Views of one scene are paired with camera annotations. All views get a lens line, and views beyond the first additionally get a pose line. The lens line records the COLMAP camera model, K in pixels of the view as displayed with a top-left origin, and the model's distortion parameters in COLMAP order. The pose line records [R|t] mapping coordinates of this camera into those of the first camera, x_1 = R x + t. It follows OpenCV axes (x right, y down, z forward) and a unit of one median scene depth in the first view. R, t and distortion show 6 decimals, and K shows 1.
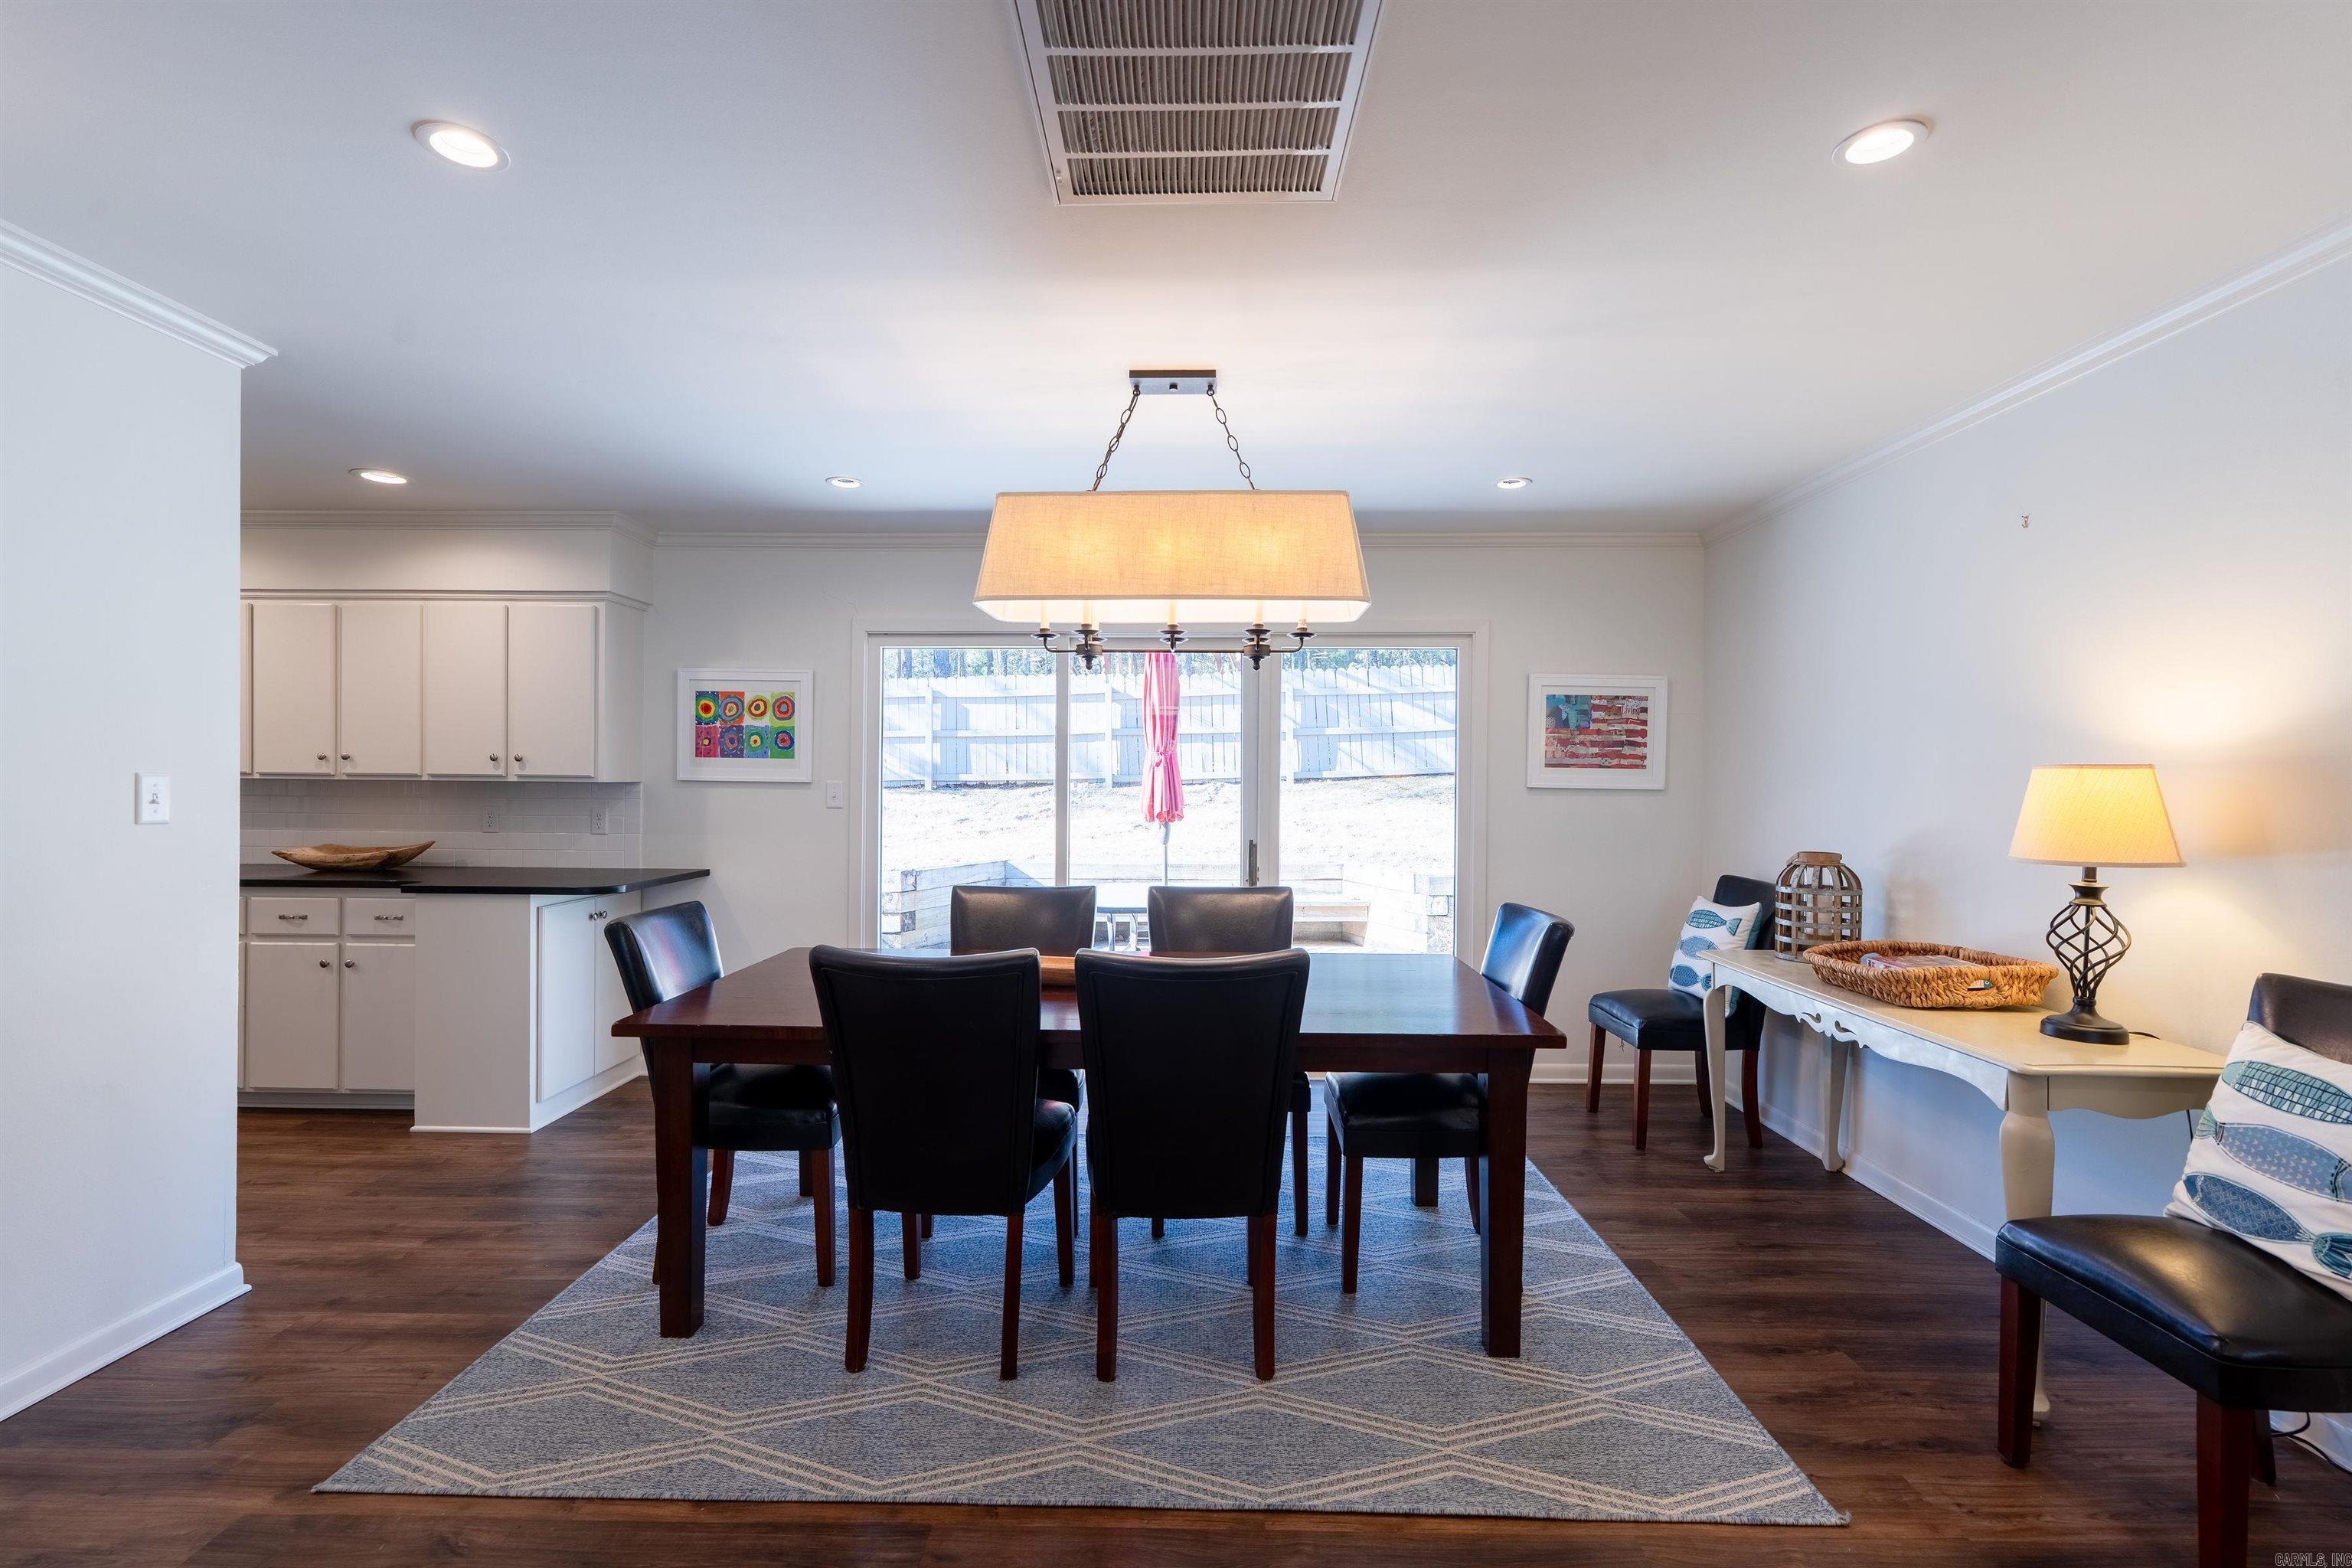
lens RADIAL K [[1052.5, 0, 1175.1], [0, 1052.5, 788.5], [0, 0, 1]] dist [-0.007154, 0.002506]
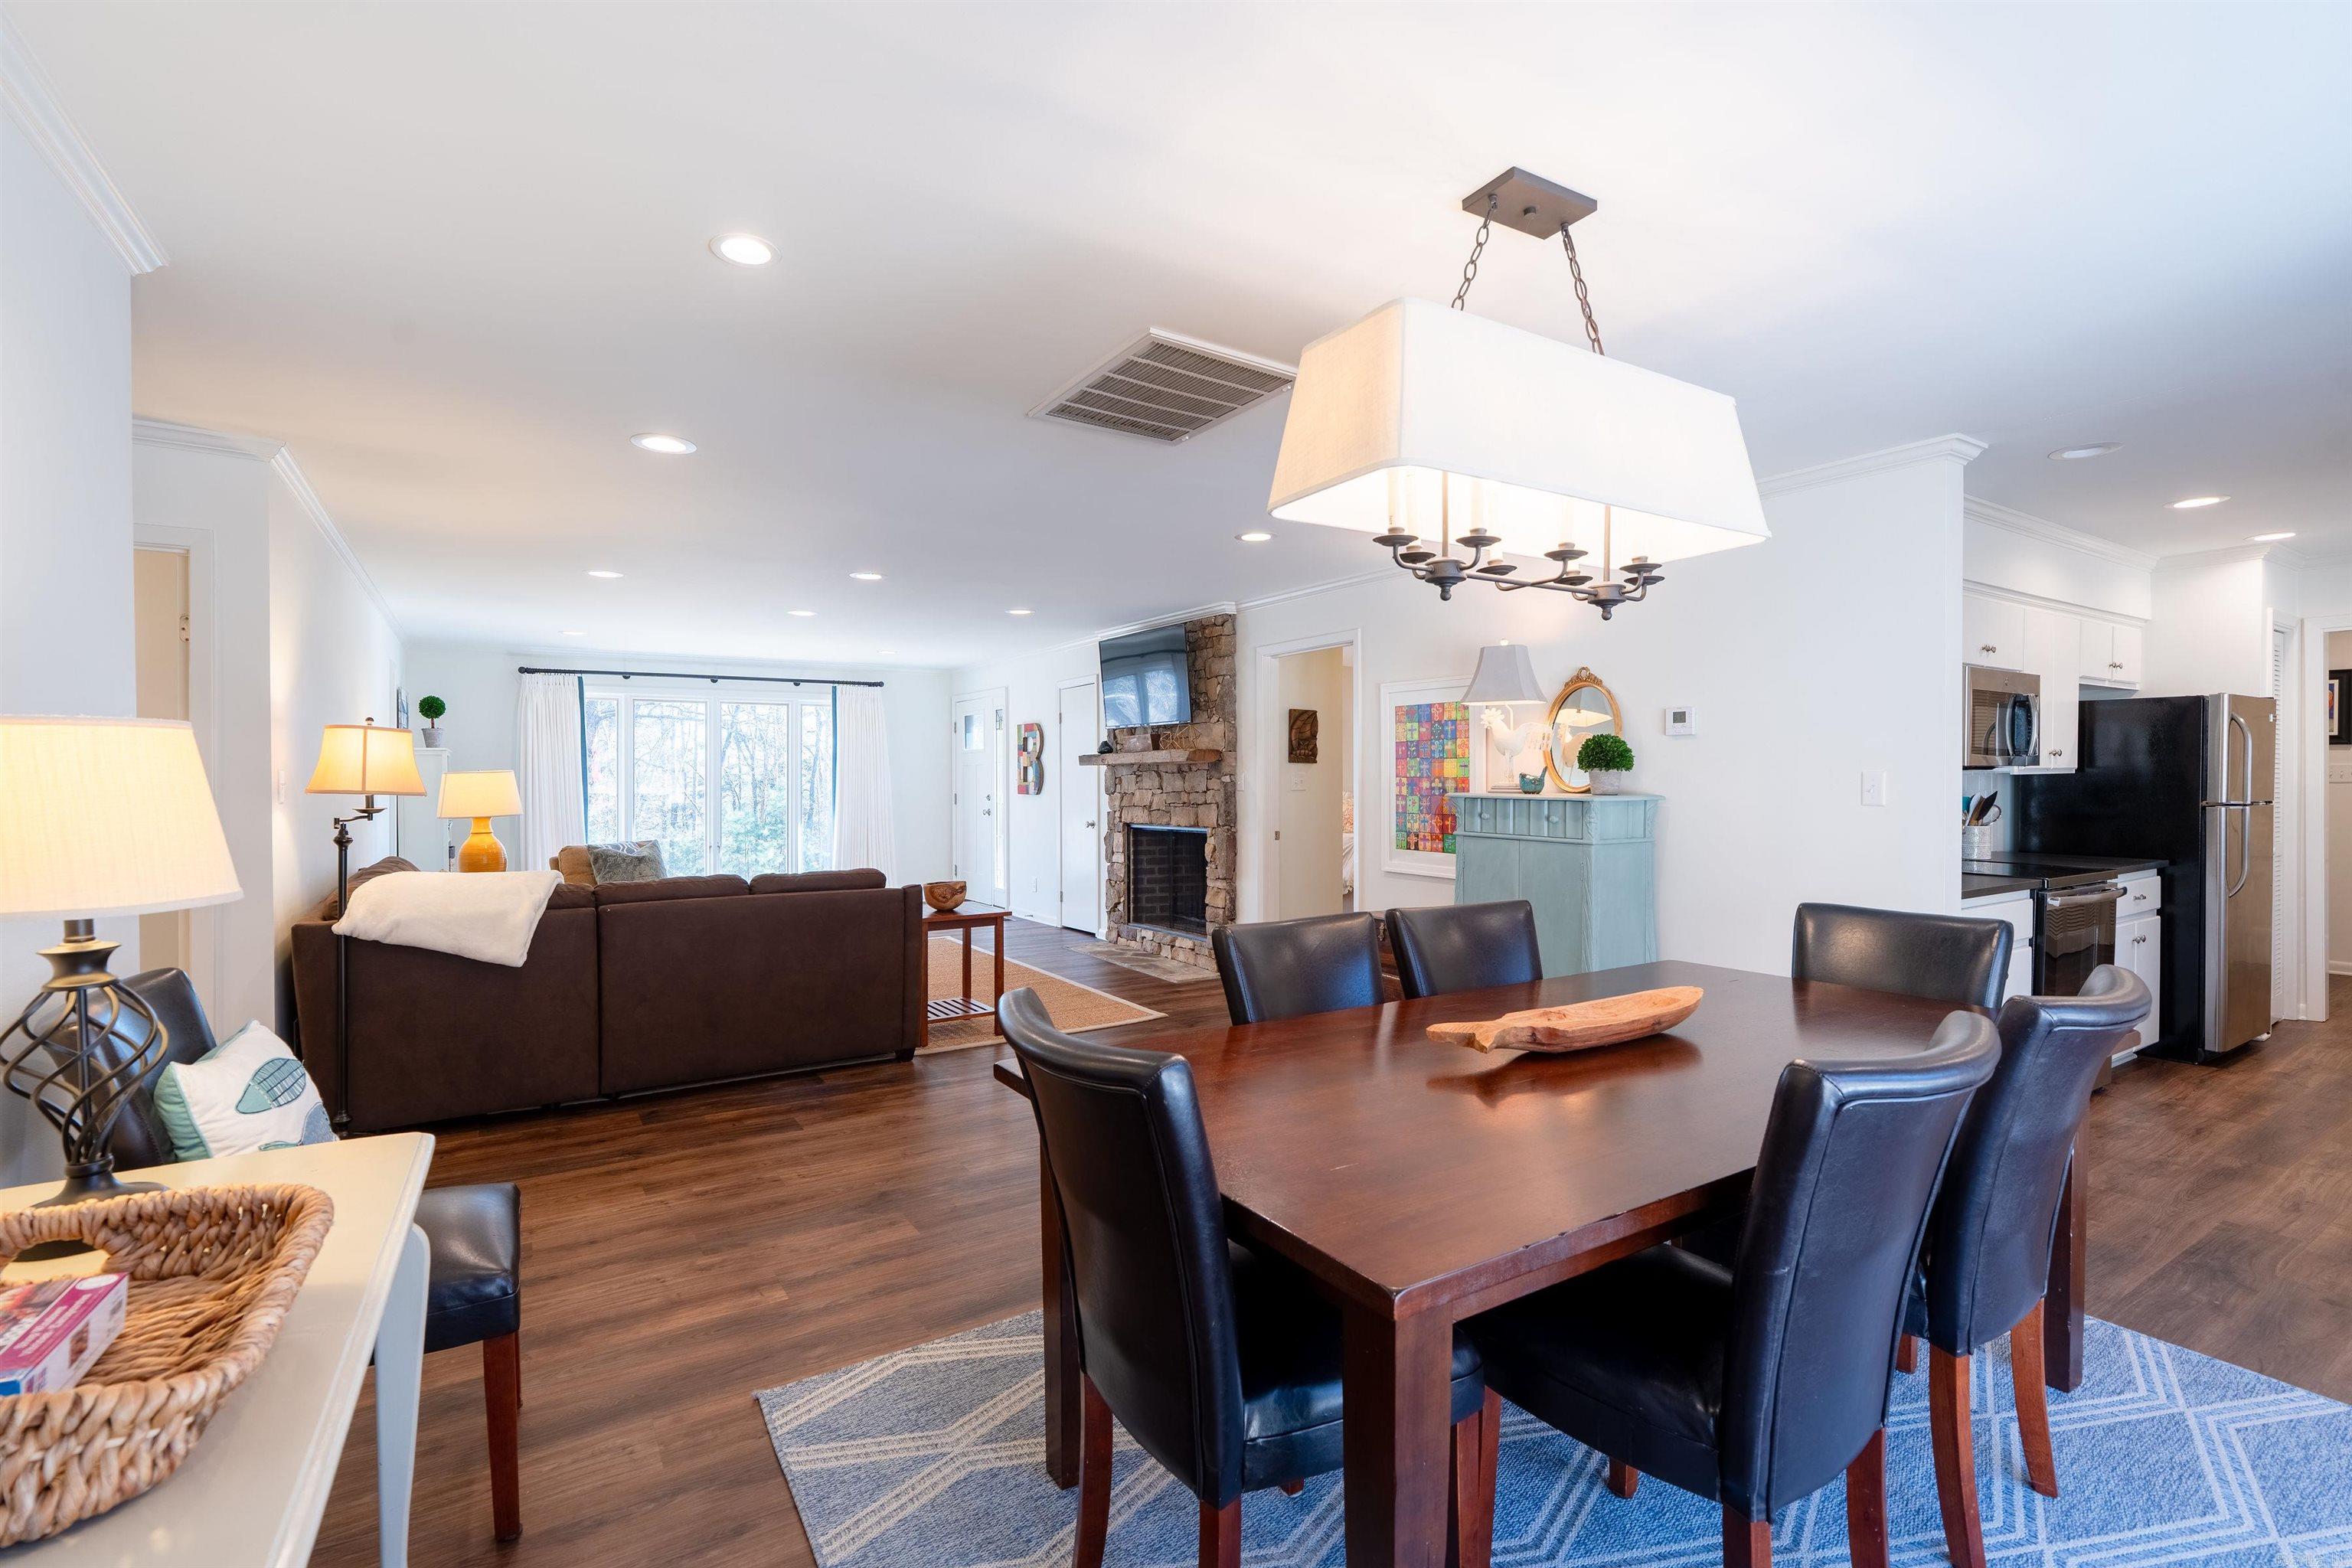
lens RADIAL K [[1052.5, 0, 1174.3], [0, 1052.5, 789.6], [0, 0, 1]] dist [-0.007154, 0.002506]
pose [[-0.837219, -0.000720, -0.546868, 0.381977], [-0.007570, 0.999919, 0.010273, 0.001464], [0.546816, 0.012741, -0.837156, 0.957157]]
